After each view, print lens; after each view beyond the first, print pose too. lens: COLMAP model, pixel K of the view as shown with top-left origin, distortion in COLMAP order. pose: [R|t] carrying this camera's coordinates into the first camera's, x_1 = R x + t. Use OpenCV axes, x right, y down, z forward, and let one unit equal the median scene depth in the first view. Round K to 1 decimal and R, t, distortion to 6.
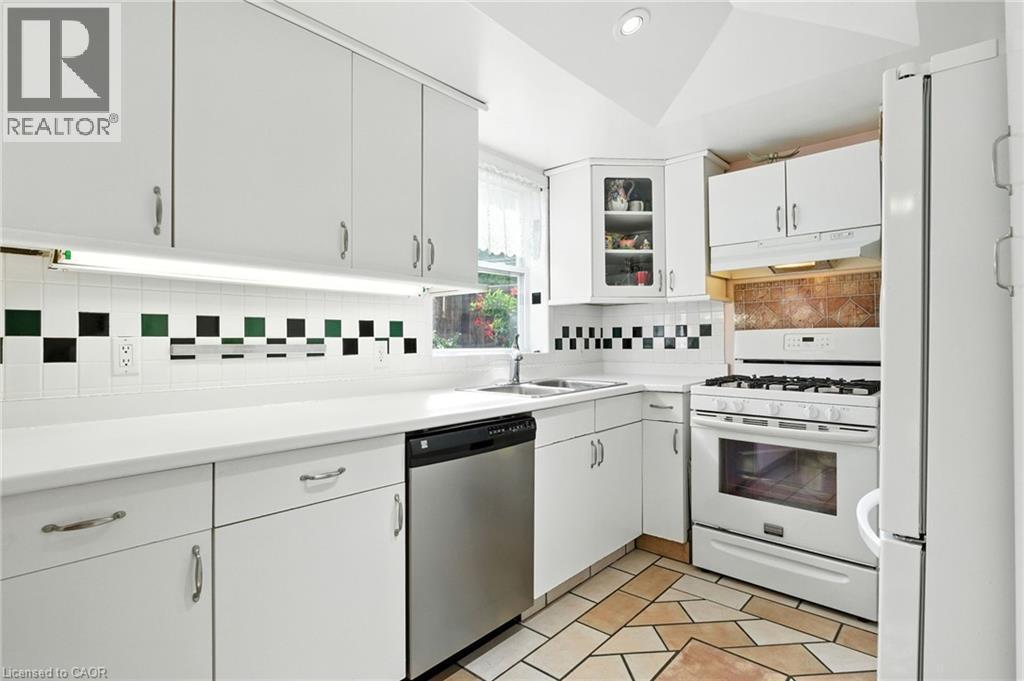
lens RADIAL K [[508.5, 0, 512.0], [0, 508.5, 340.5], [0, 0, 1]] dist [-0.023515, 0.000787]
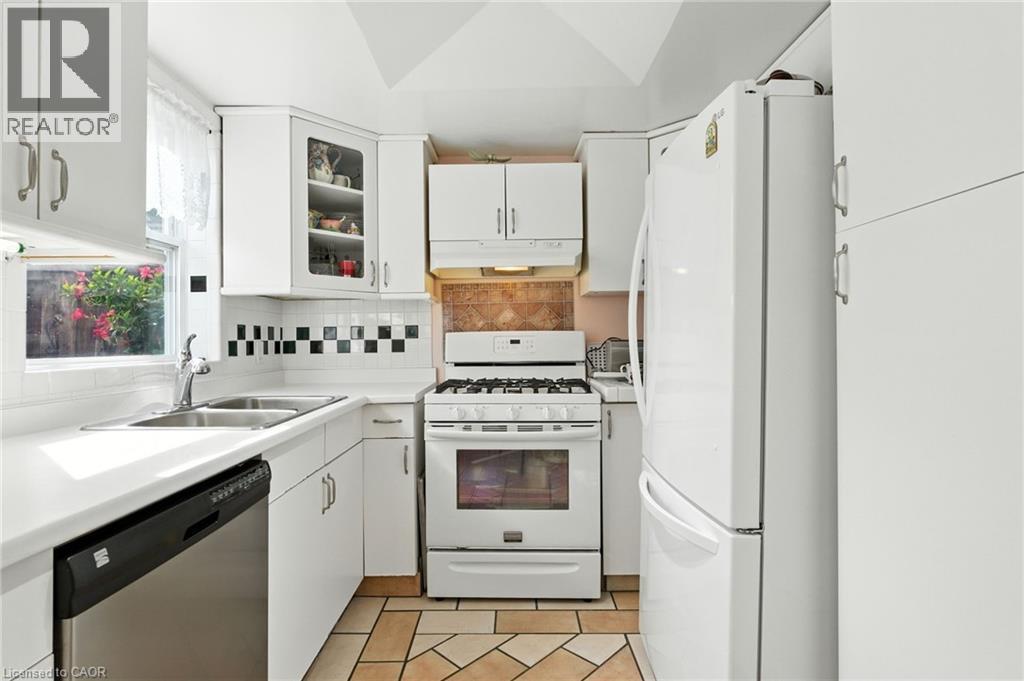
lens RADIAL K [[508.5, 0, 512.0], [0, 508.5, 340.5], [0, 0, 1]] dist [-0.023515, 0.000787]
pose [[0.738579, 0.001497, 0.674165, -0.121005], [0.002743, 0.999983, -0.005226, 0.000558], [-0.674161, 0.005709, 0.738562, 0.227975]]
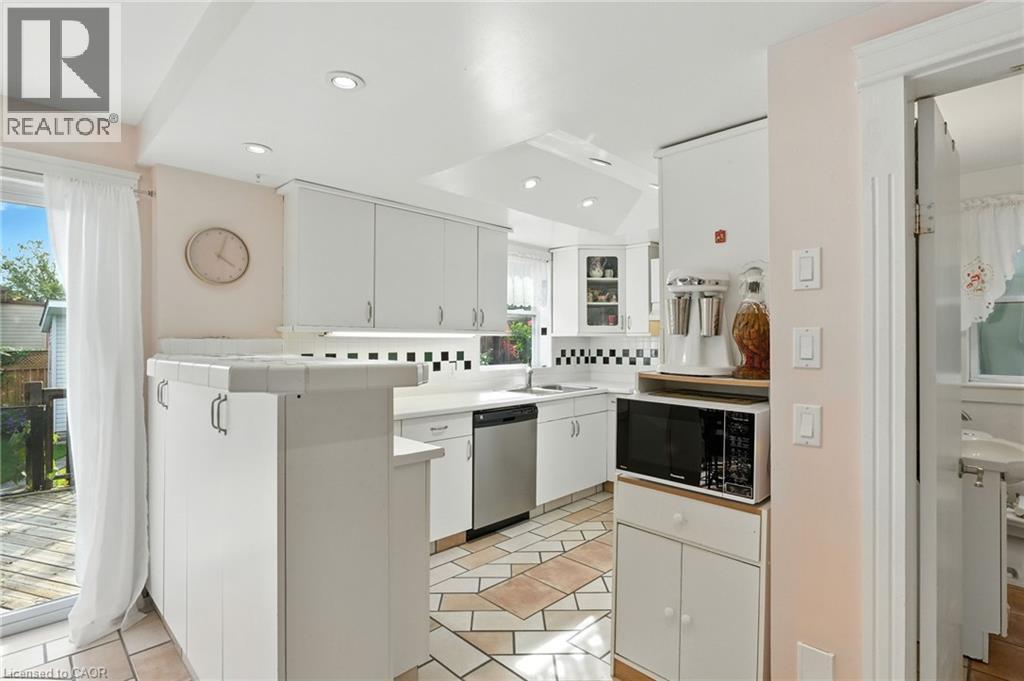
lens RADIAL K [[508.5, 0, 512.0], [0, 508.5, 340.5], [0, 0, 1]] dist [-0.023515, 0.000787]
pose [[0.998845, 0.006727, -0.047569, 0.029141], [-0.006676, 0.999977, 0.001233, -0.067277], [0.047576, -0.000914, 0.998867, -0.637974]]
